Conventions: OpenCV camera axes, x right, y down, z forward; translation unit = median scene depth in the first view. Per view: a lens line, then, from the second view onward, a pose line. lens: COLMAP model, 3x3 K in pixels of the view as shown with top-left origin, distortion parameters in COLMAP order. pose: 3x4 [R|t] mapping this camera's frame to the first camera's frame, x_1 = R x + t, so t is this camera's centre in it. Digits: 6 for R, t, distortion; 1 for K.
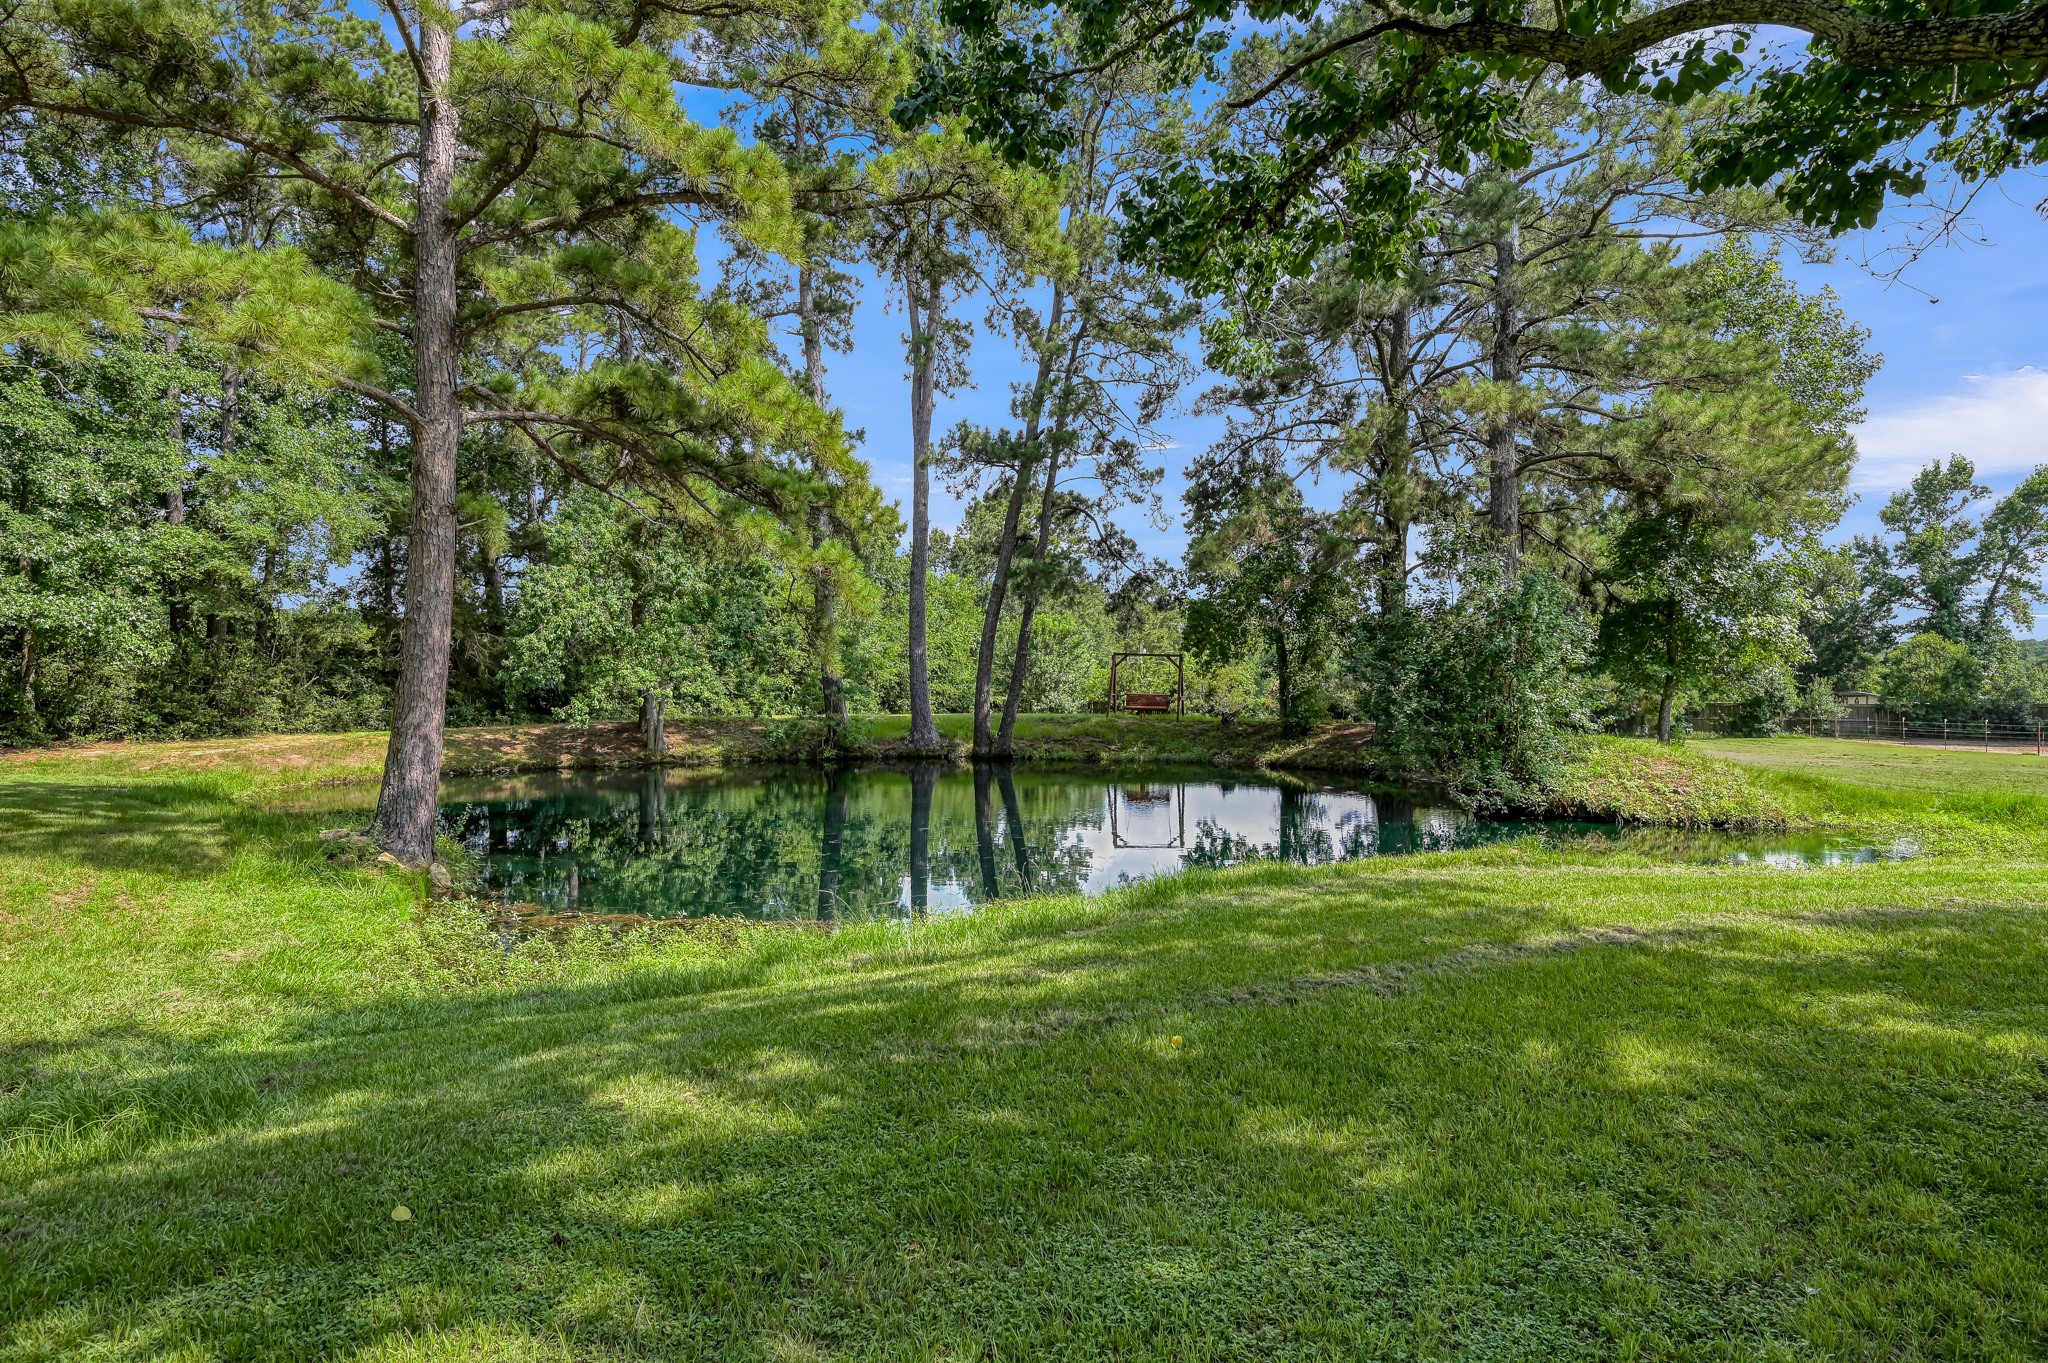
lens RADIAL K [[1191.4, 0, 1016.1], [0, 1191.4, 682.0], [0, 0, 1]] dist [0.010612, -0.000931]
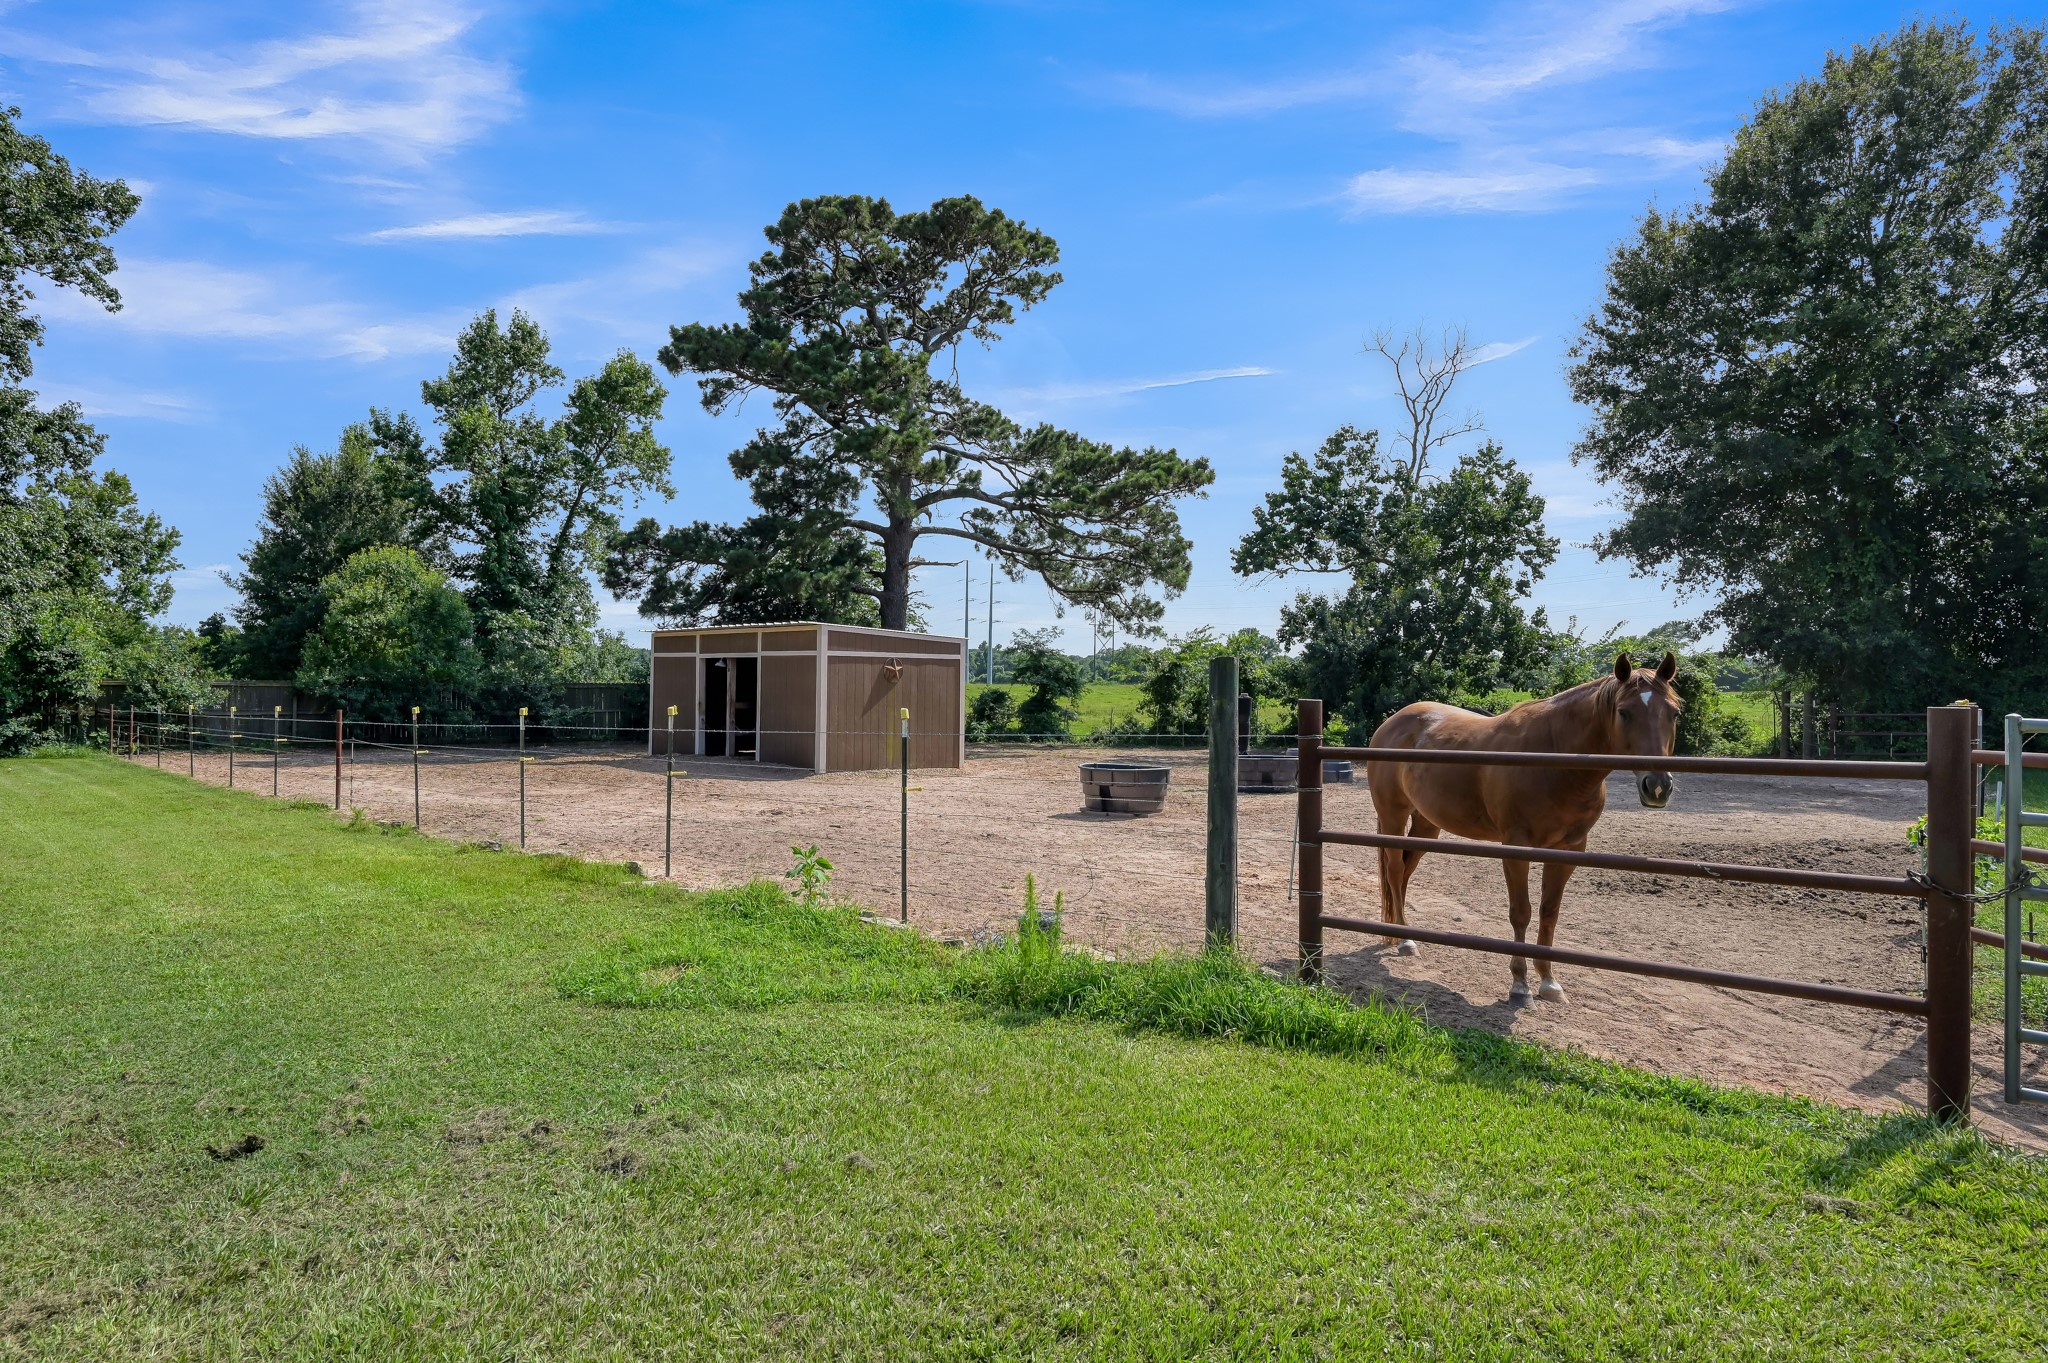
lens RADIAL K [[1146.5, 0, 1019.8], [0, 1146.5, 690.9], [0, 0, 1]] dist [-0.001934, 0.000146]
pose [[0.574805, 0.008828, 0.818243, 1.000006], [-0.015297, 0.999883, -0.000042, 0.035926], [-0.818148, -0.012492, 0.574872, 0.958147]]
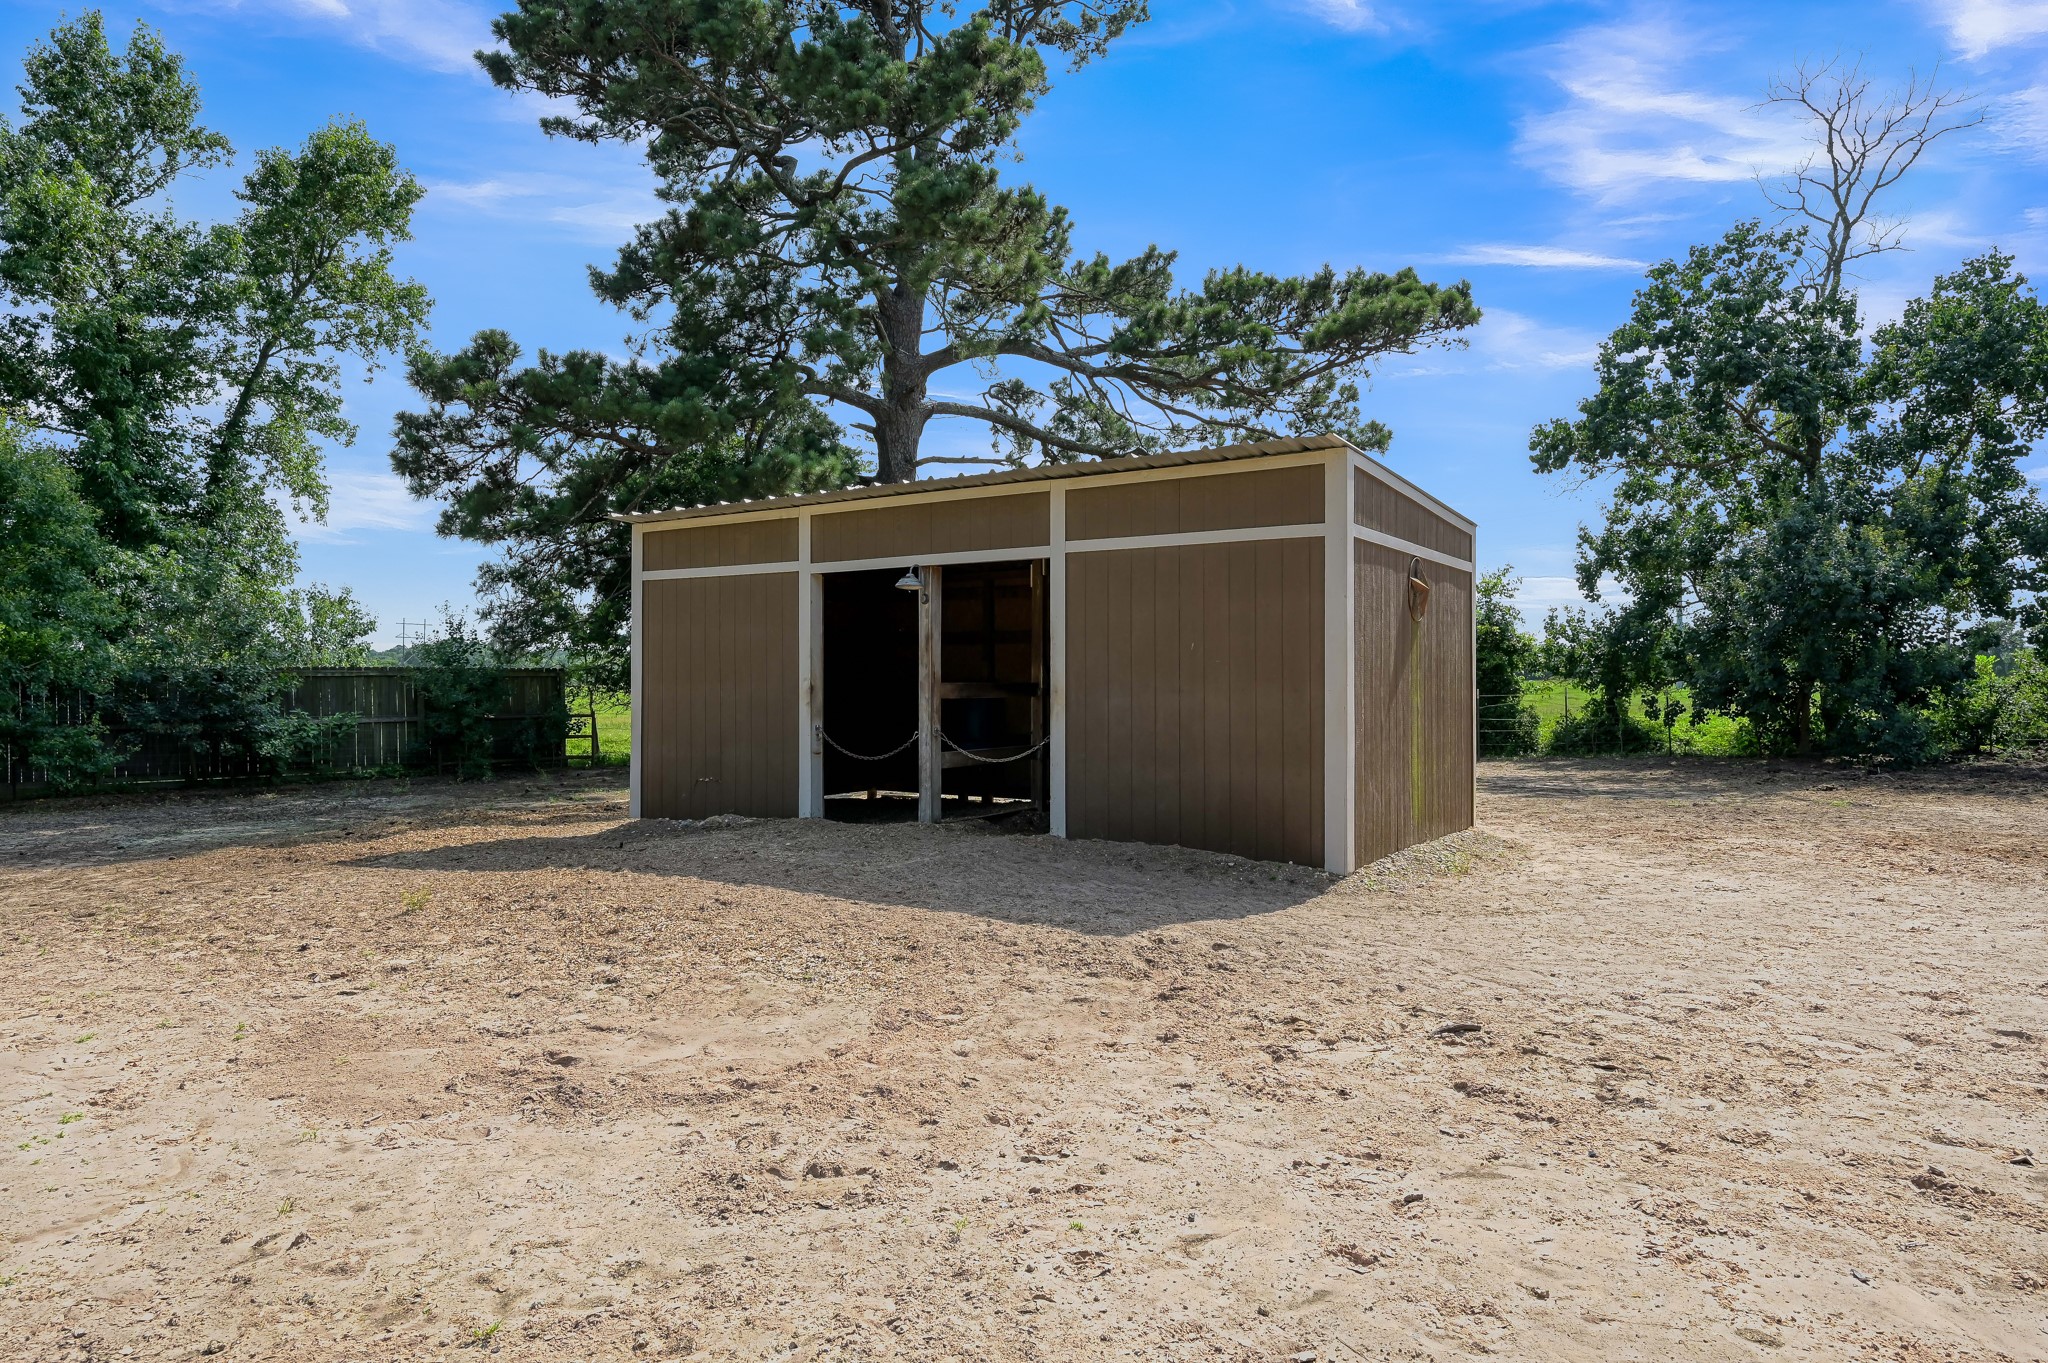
lens RADIAL K [[1284.1, 0, 1029.3], [0, 1284.1, 688.1], [0, 0, 1]] dist [0.002745, 0.002712]
pose [[0.380931, 0.004038, 0.924595, 1.204566], [0.000672, 0.999989, -0.004644, 0.048374], [-0.924603, 0.002391, 0.380924, 1.376227]]
